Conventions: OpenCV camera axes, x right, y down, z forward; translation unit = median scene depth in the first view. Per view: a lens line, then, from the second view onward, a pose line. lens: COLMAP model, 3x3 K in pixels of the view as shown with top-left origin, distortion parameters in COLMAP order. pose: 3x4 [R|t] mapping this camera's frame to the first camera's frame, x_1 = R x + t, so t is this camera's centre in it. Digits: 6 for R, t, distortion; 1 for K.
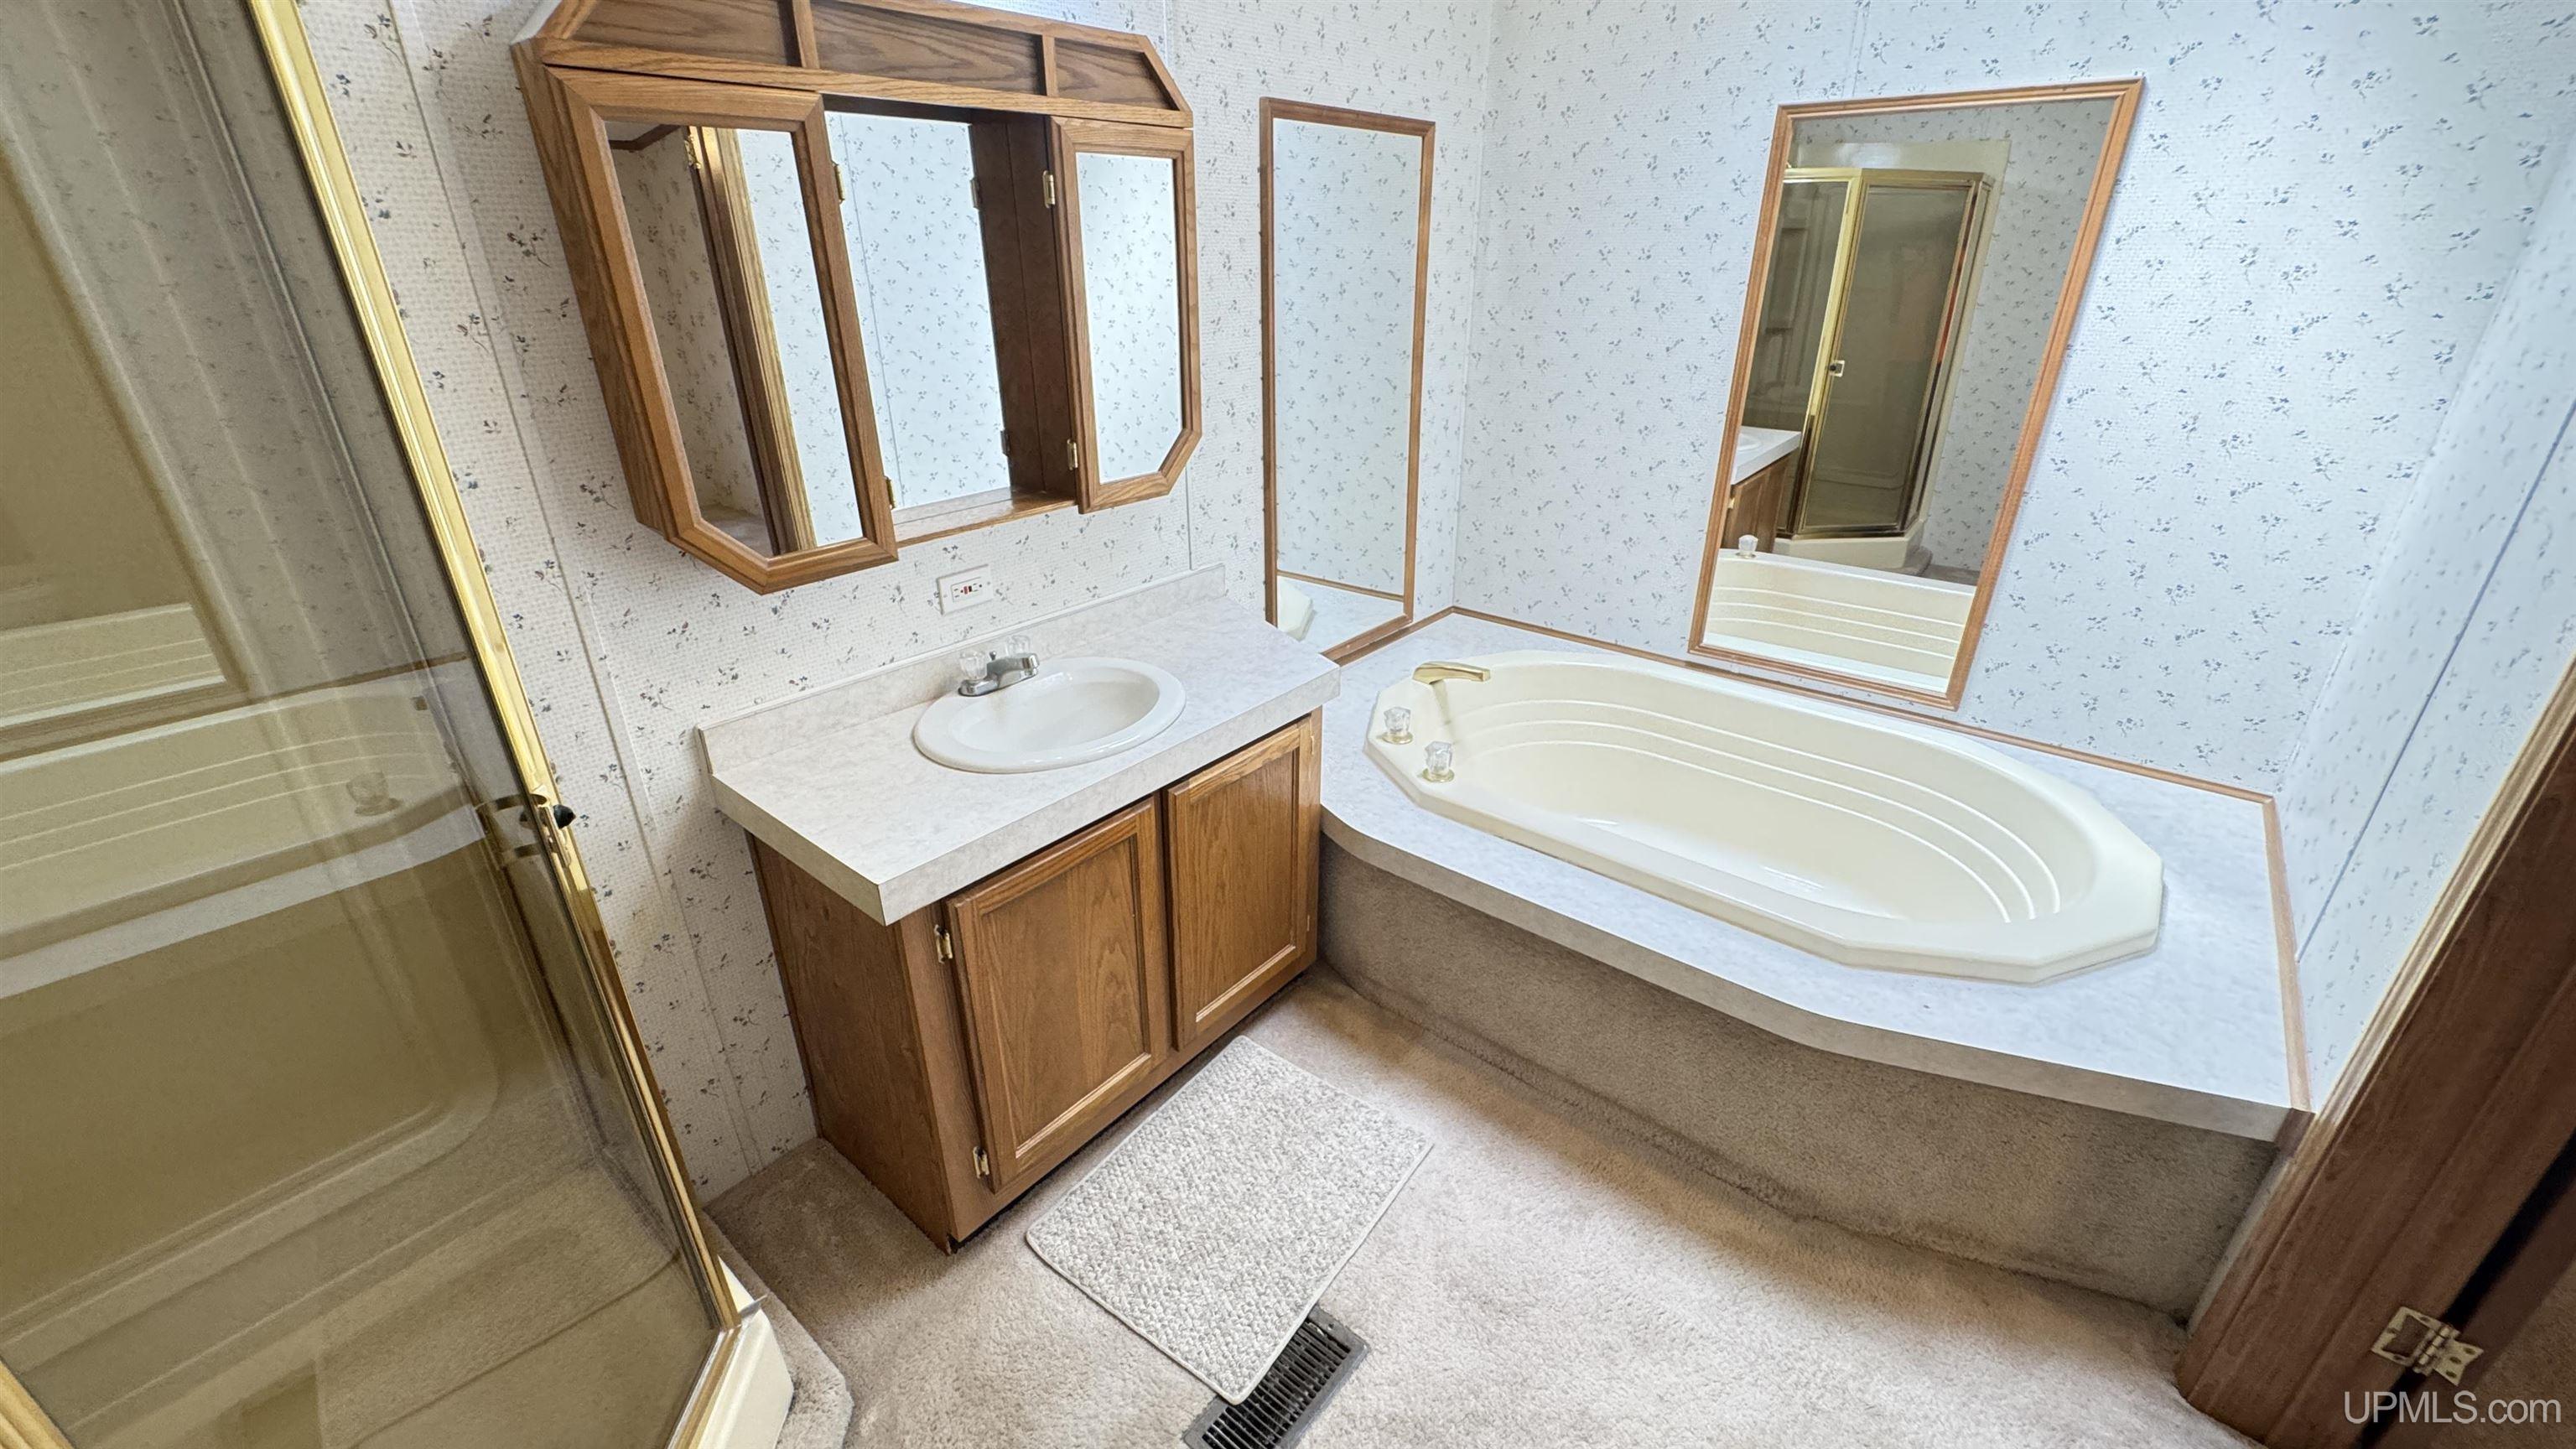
lens RADIAL K [[1028.4, 0, 1280.0], [0, 1028.4, 719.1], [0, 0, 1]] dist [-0.003678, 0.000532]
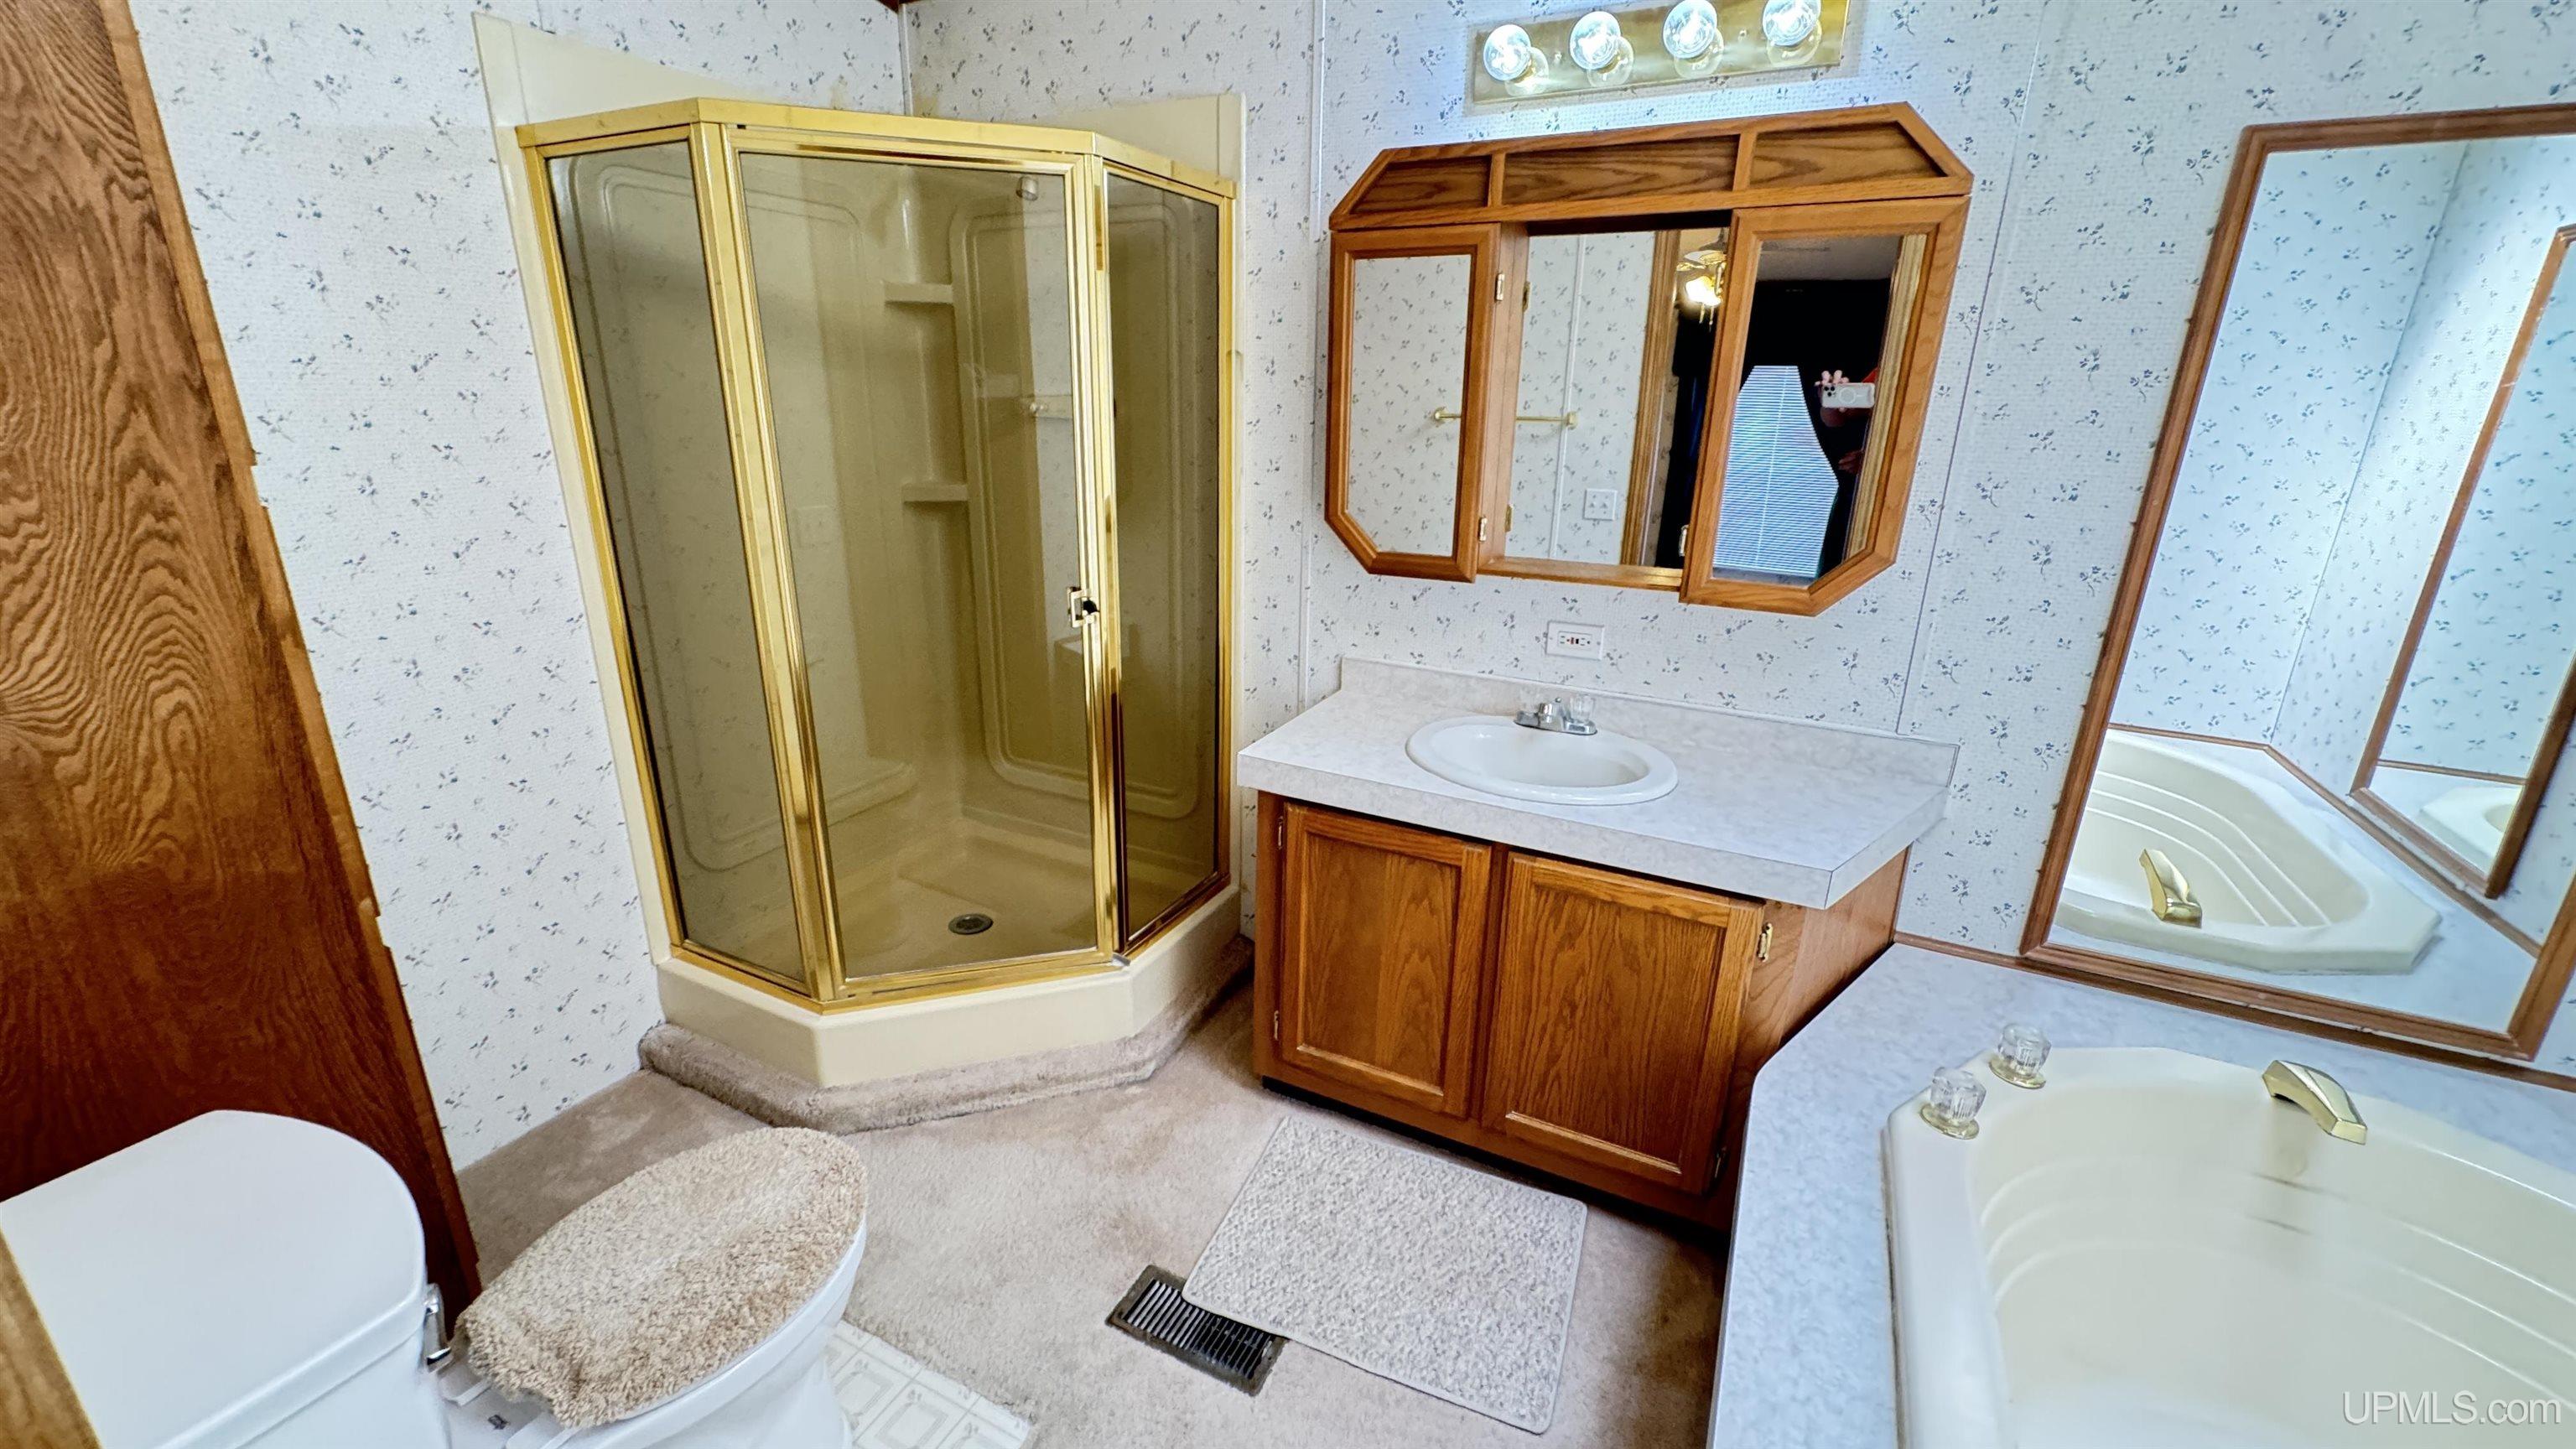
lens RADIAL K [[1028.4, 0, 1287.5], [0, 1028.4, 721.2], [0, 0, 1]] dist [-0.003678, 0.000532]
pose [[0.222065, 0.310366, -0.924316, 0.709935], [-0.424488, 0.884205, 0.194915, -0.142420], [0.877779, 0.349078, 0.328098, 0.426195]]
